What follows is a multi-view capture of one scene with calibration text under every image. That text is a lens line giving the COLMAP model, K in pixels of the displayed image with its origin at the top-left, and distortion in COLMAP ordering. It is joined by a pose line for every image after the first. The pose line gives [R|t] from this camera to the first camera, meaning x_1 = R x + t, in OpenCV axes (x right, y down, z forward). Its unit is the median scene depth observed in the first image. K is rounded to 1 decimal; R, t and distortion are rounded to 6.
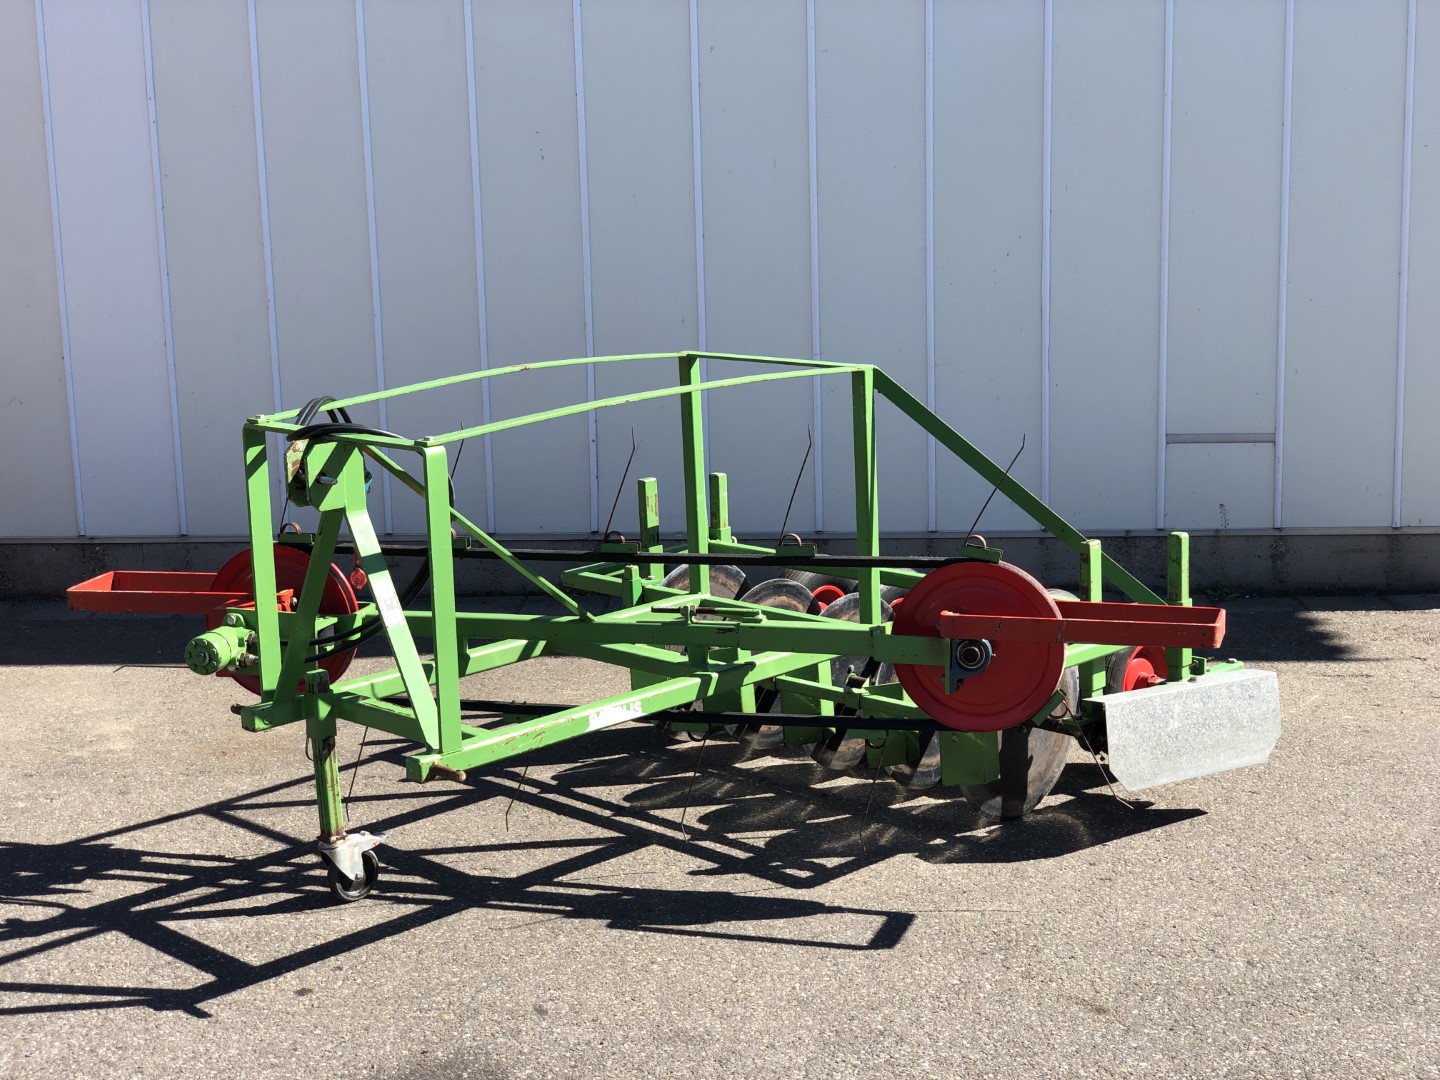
lens RADIAL K [[2186.8, 0, 720.0], [0, 2186.8, 540.0], [0, 0, 1]] dist [-0.008709, -0.460367]
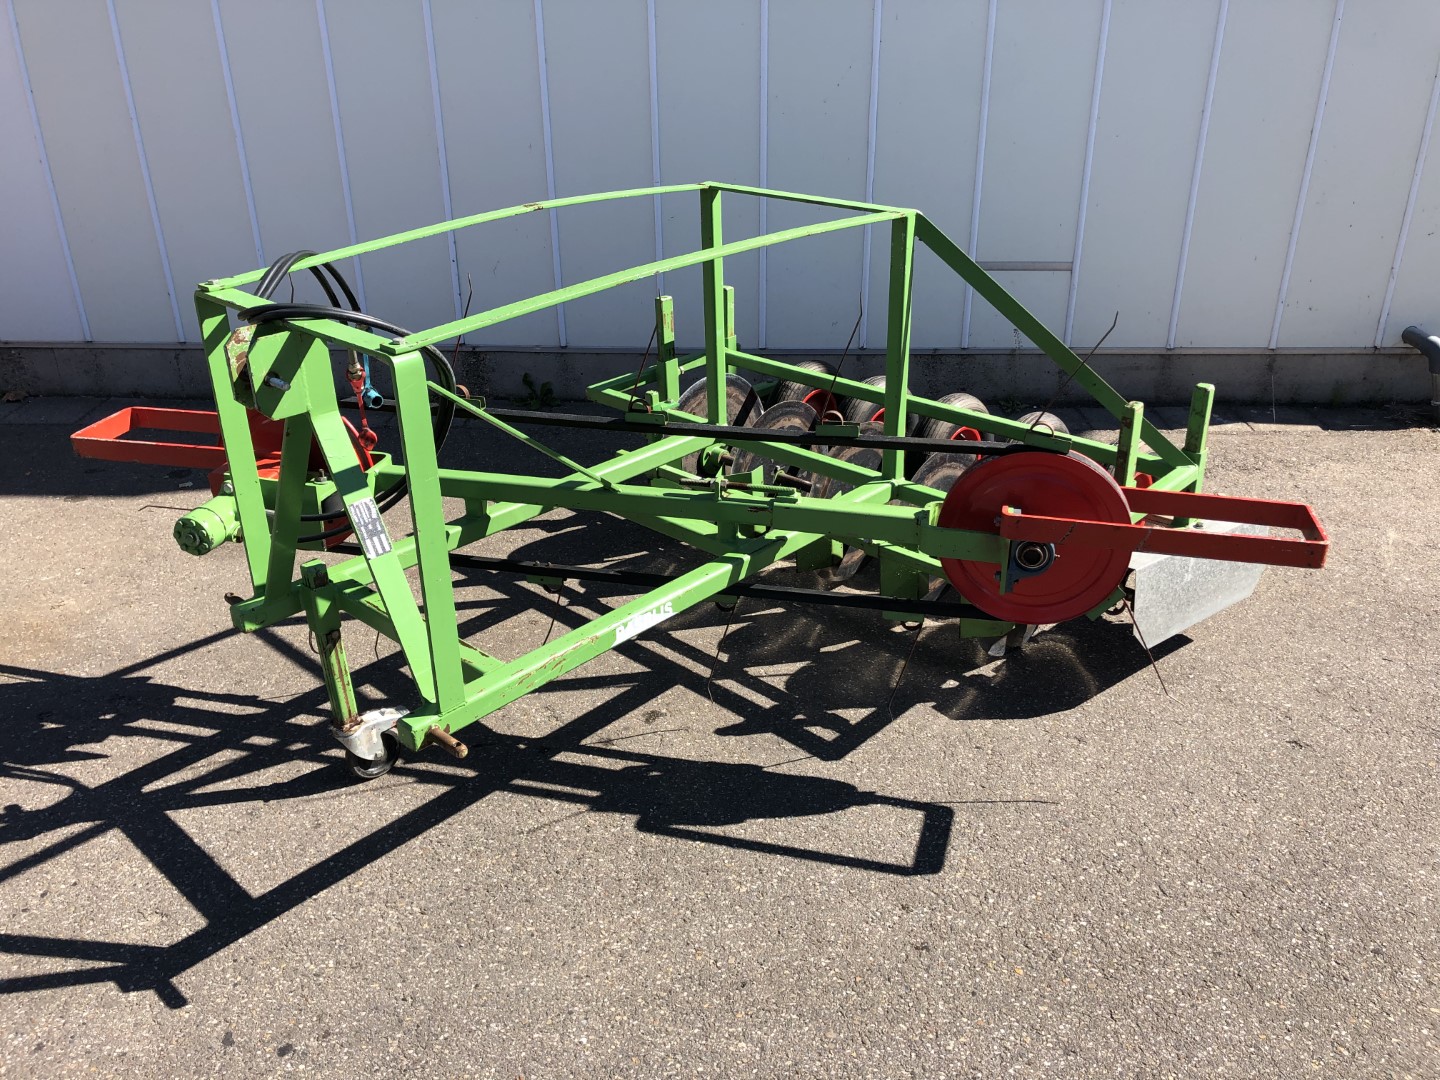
lens RADIAL K [[1168.4, 0, 720.0], [0, 1168.4, 540.0], [0, 0, 1]] dist [0.005540, -0.001296]
pose [[0.999419, 0.002171, 0.034016, -0.030792], [-0.010780, 0.966875, 0.255022, -0.073314], [-0.032336, -0.255241, 0.966337, 0.510250]]
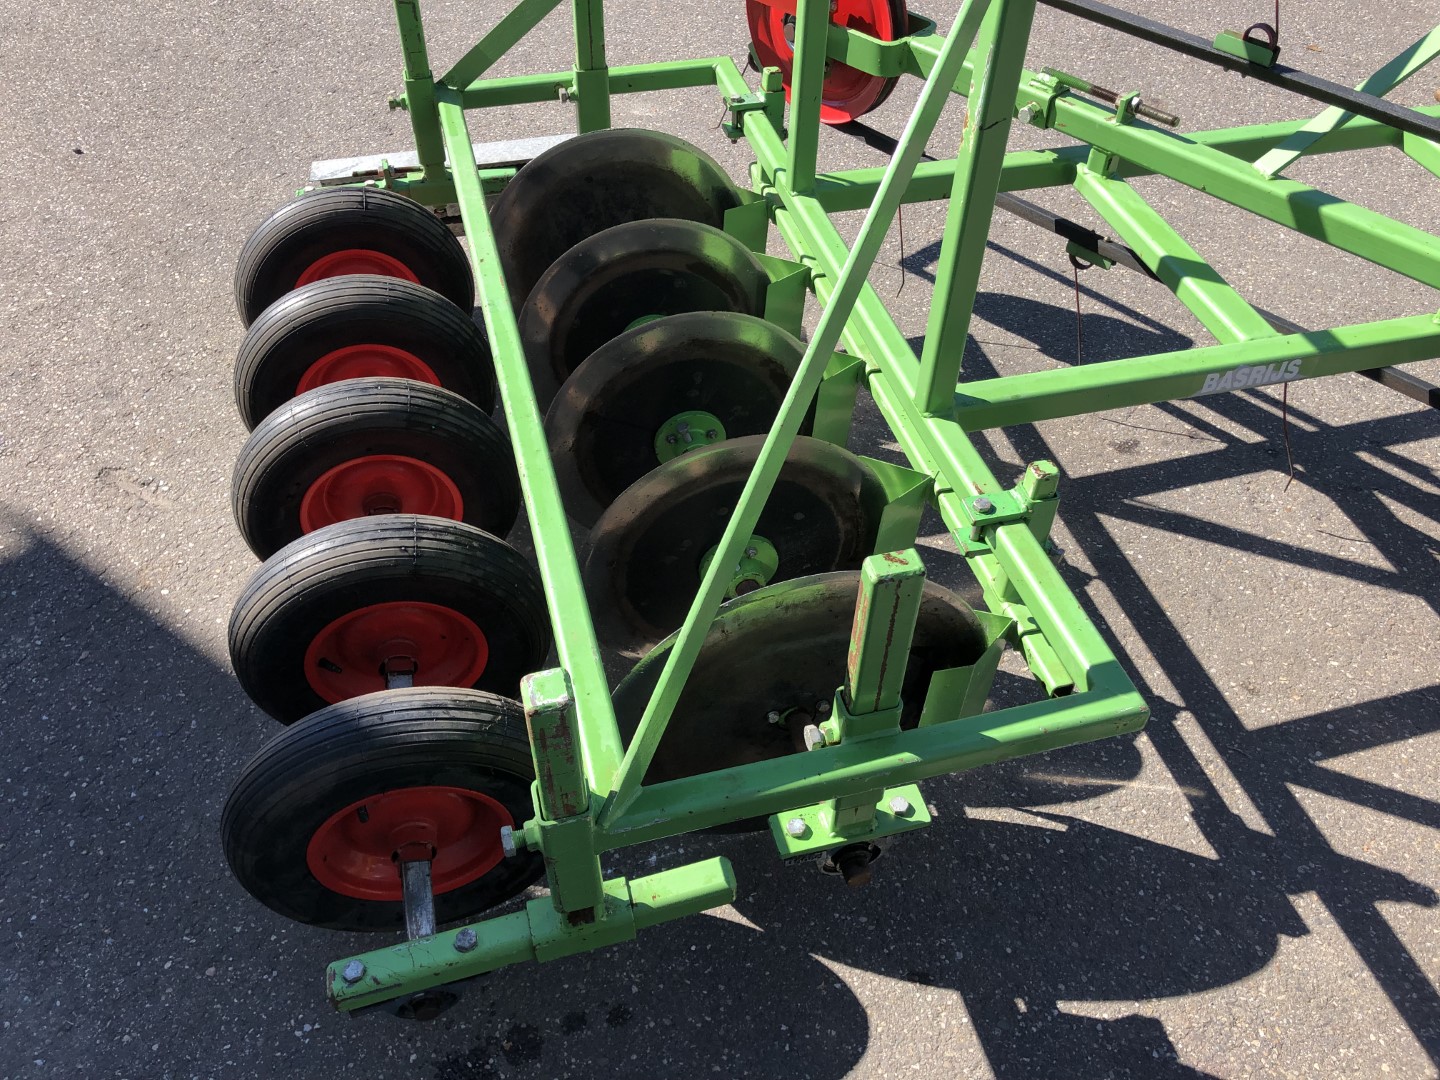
lens RADIAL K [[1133.8, 0, 720.0], [0, 1133.8, 540.0], [0, 0, 1]] dist [-0.006892, -0.002569]
pose [[-0.860517, -0.349861, 0.370282, -0.083523], [0.116253, 0.572820, 0.811396, -0.200986], [-0.495980, 0.741266, -0.452249, 1.340073]]
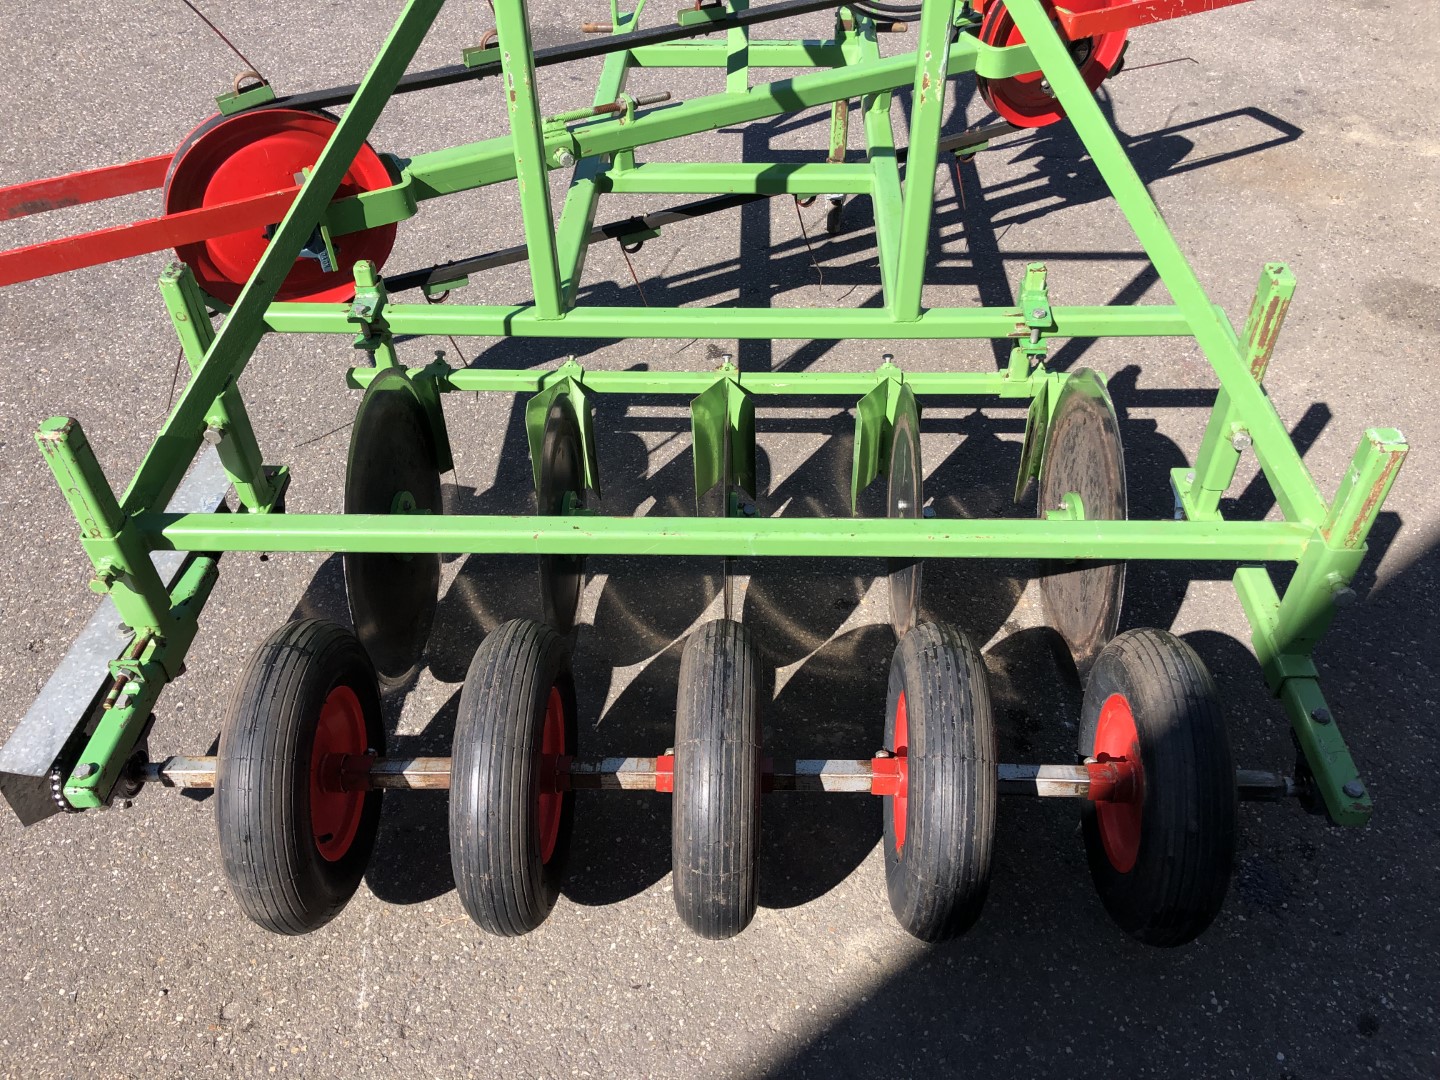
lens RADIAL K [[1177.0, 0, 720.0], [0, 1177.0, 540.0], [0, 0, 1]] dist [0.018366, 0.000884]
pose [[-0.732243, 0.495107, -0.467642, 0.255051], [-0.095335, 0.605376, 0.790209, -0.228031], [0.674337, 0.623208, -0.396082, 1.309999]]
